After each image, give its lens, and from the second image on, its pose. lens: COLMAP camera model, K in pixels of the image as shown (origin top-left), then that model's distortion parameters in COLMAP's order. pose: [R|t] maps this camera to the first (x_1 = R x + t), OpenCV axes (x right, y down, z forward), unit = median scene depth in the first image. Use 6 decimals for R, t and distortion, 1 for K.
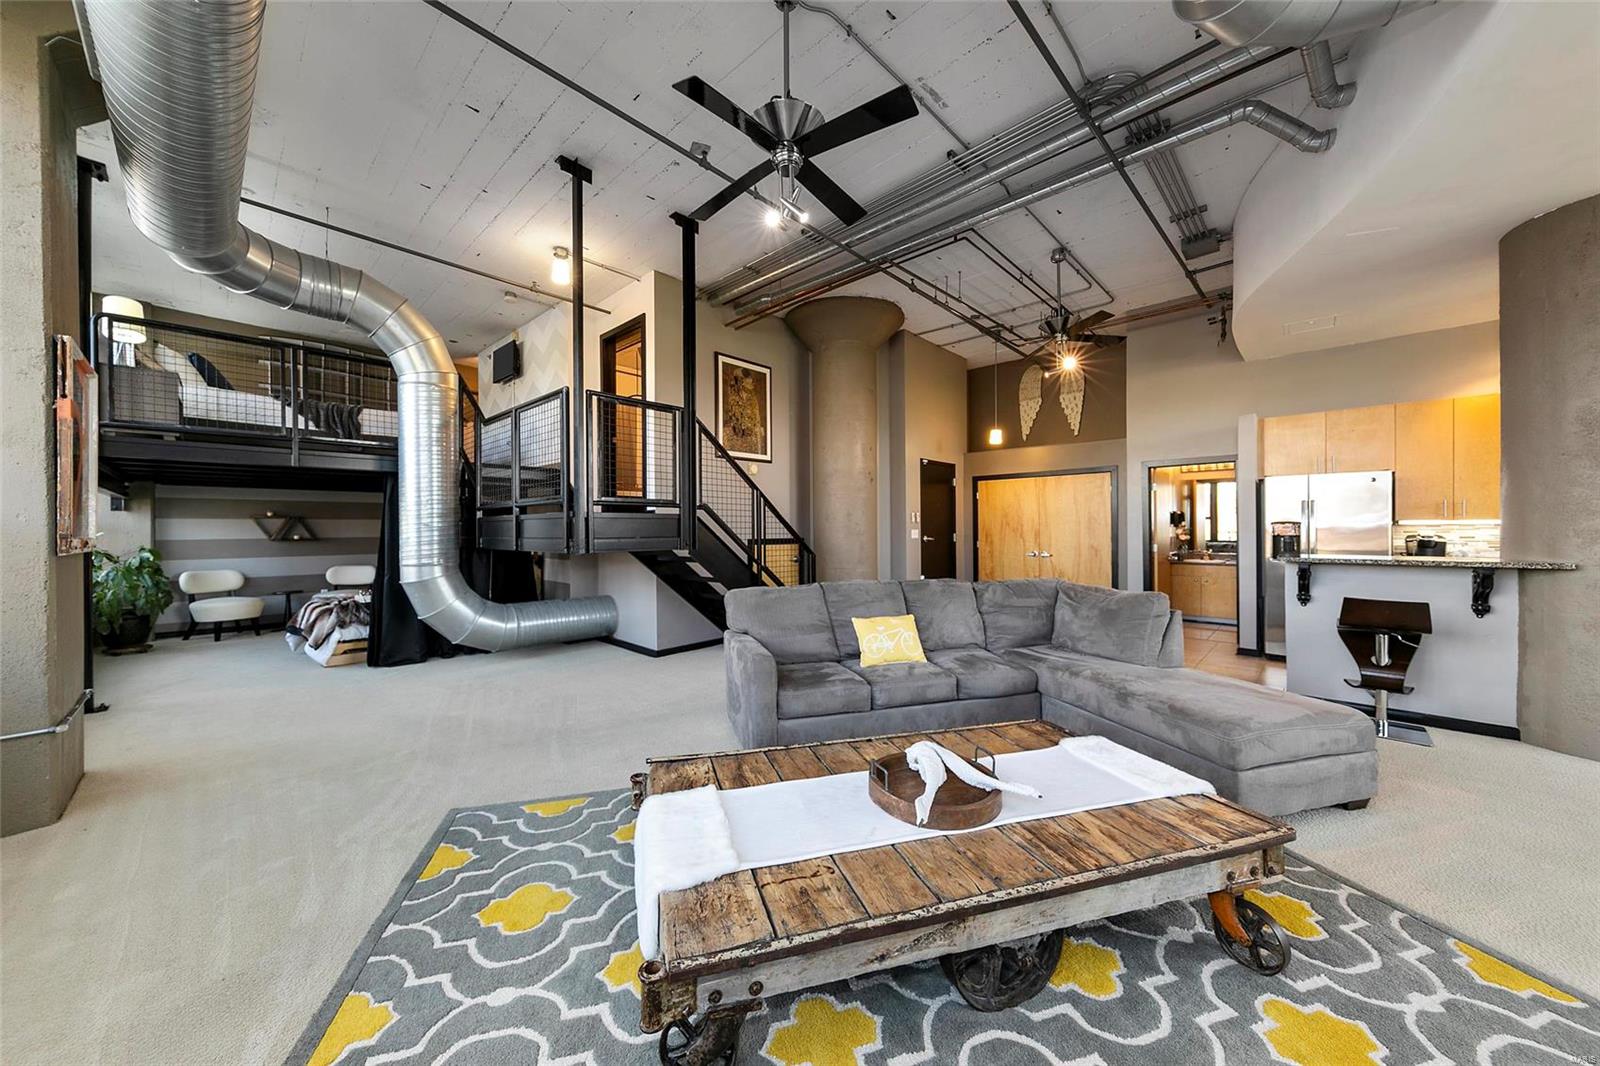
lens RADIAL K [[554.7, 0, 804.9], [0, 554.7, 530.3], [0, 0, 1]] dist [0.000014, -0.000144]
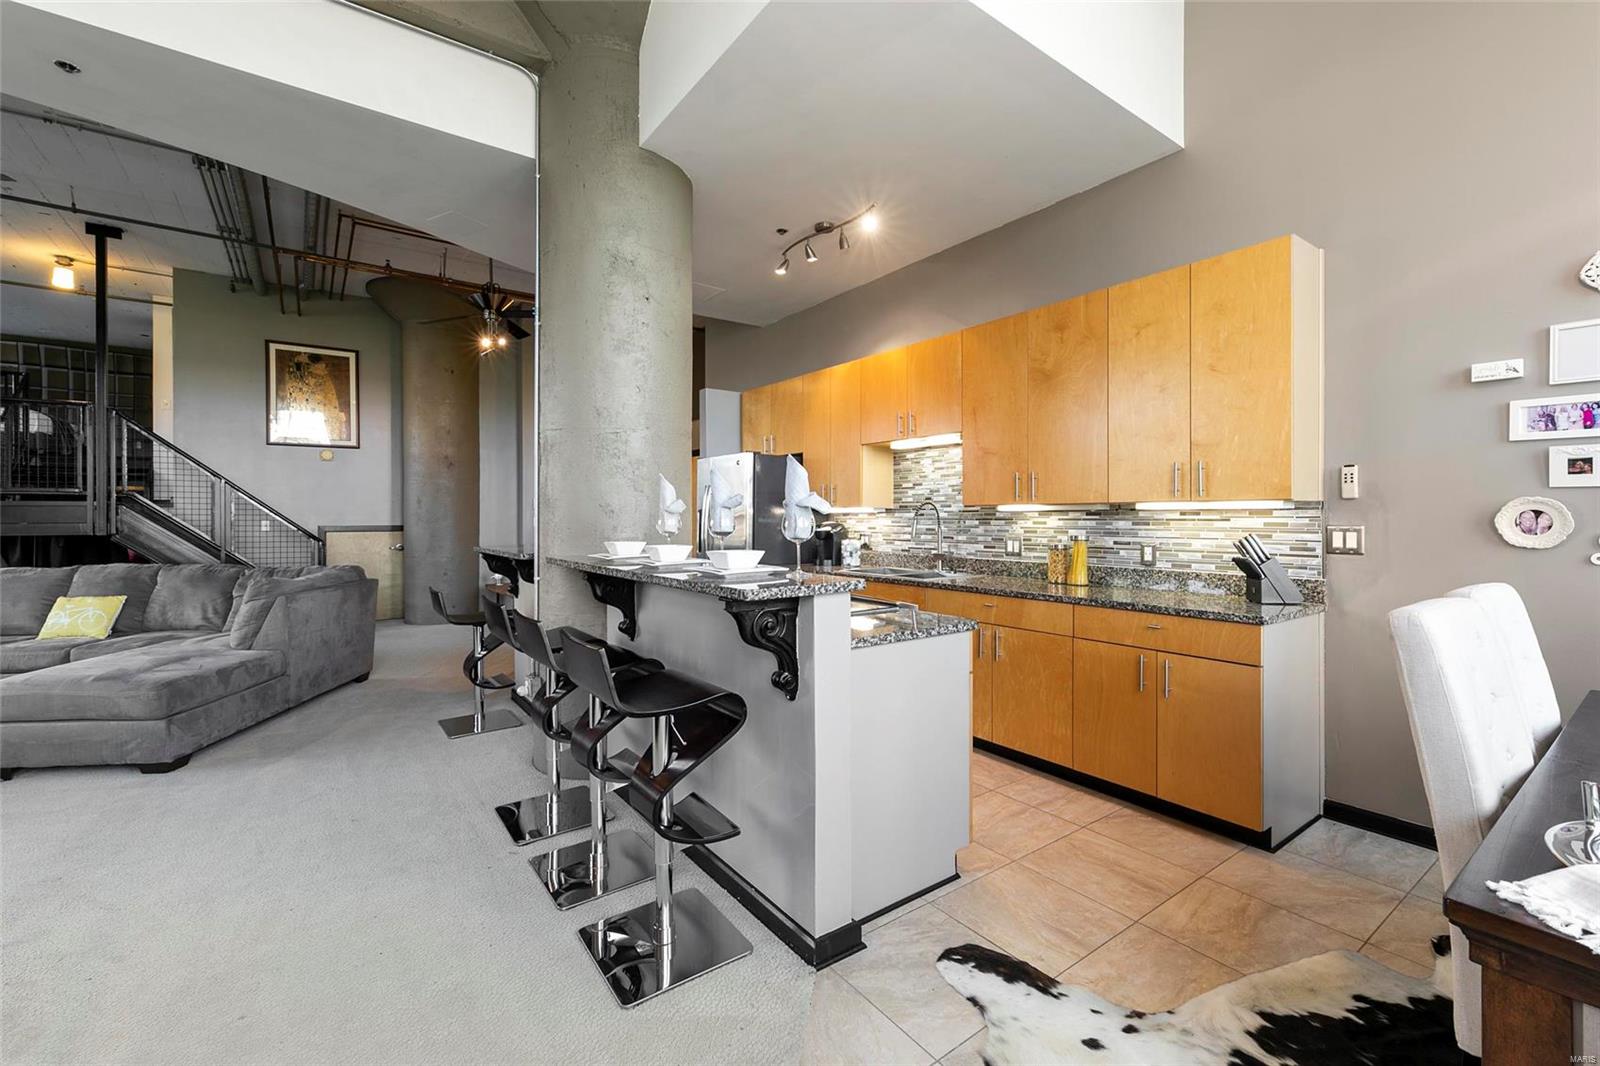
lens RADIAL K [[674.8, 0, 795.2], [0, 674.8, 516.9], [0, 0, 1]] dist [0.013758, -0.001391]
pose [[0.981726, 0.005364, -0.190224, 1.515759], [-0.005131, 0.999985, 0.001717, -0.009334], [0.190230, -0.000709, 0.981739, -0.054473]]
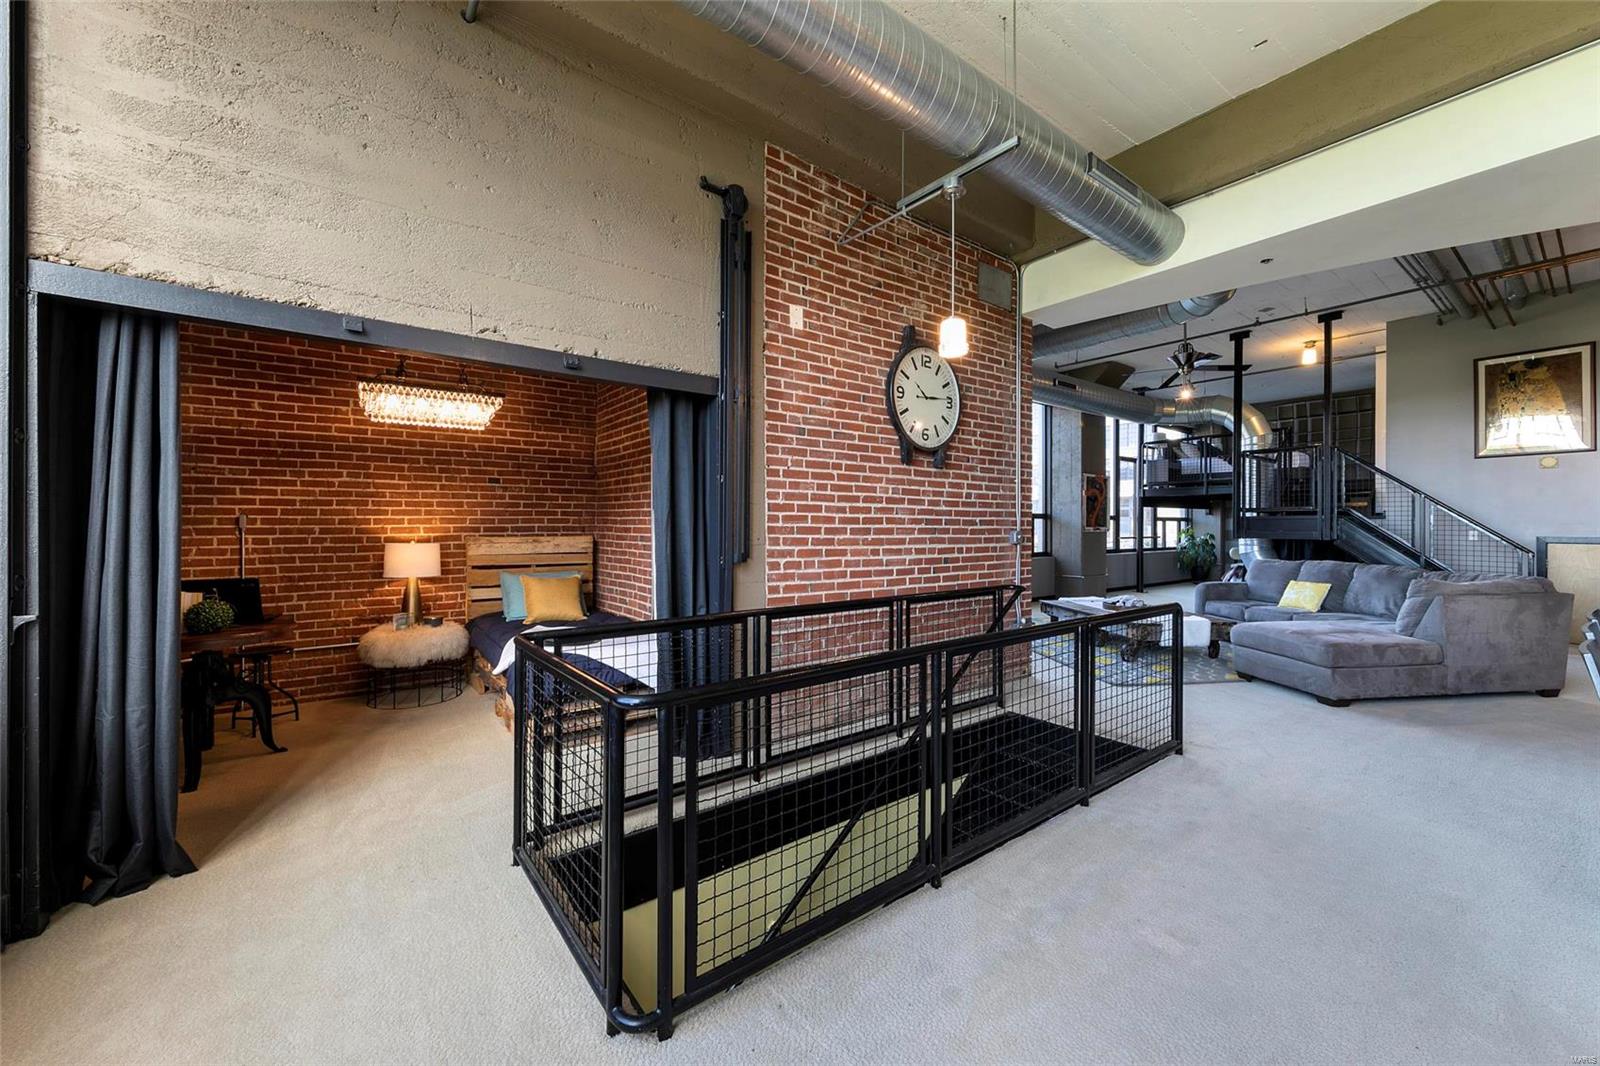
lens RADIAL K [[609.8, 0, 801.3], [0, 609.8, 524.6], [0, 0, 1]] dist [0.003746, -0.000096]
pose [[-0.170424, 0.005024, -0.985358, 1.809147], [-0.001022, 0.999986, 0.005276, -0.013339], [0.985370, 0.001906, -0.170416, -0.112910]]
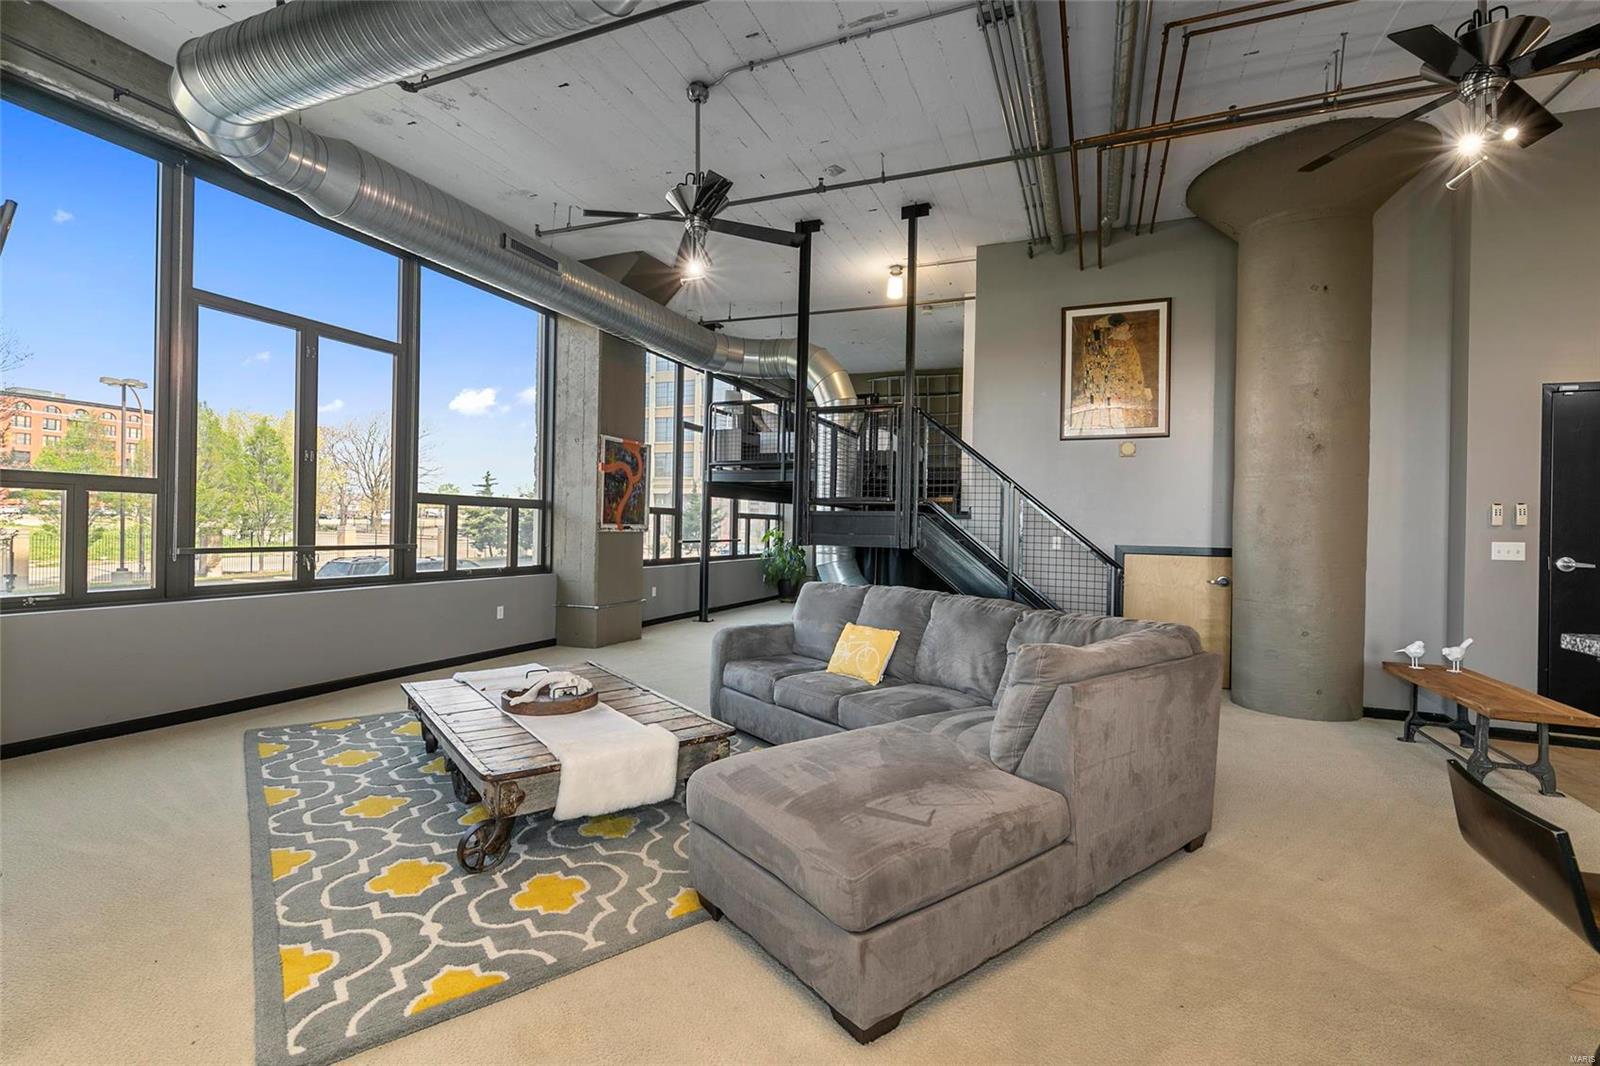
lens RADIAL K [[719.6, 0, 803.7], [0, 719.6, 526.9], [0, 0, 1]] dist [0.002125, -0.000312]
pose [[0.360667, 0.013323, -0.932599, 1.001186], [-0.022361, 0.999734, 0.005634, -0.005944], [0.932427, 0.018822, 0.360869, 0.416950]]
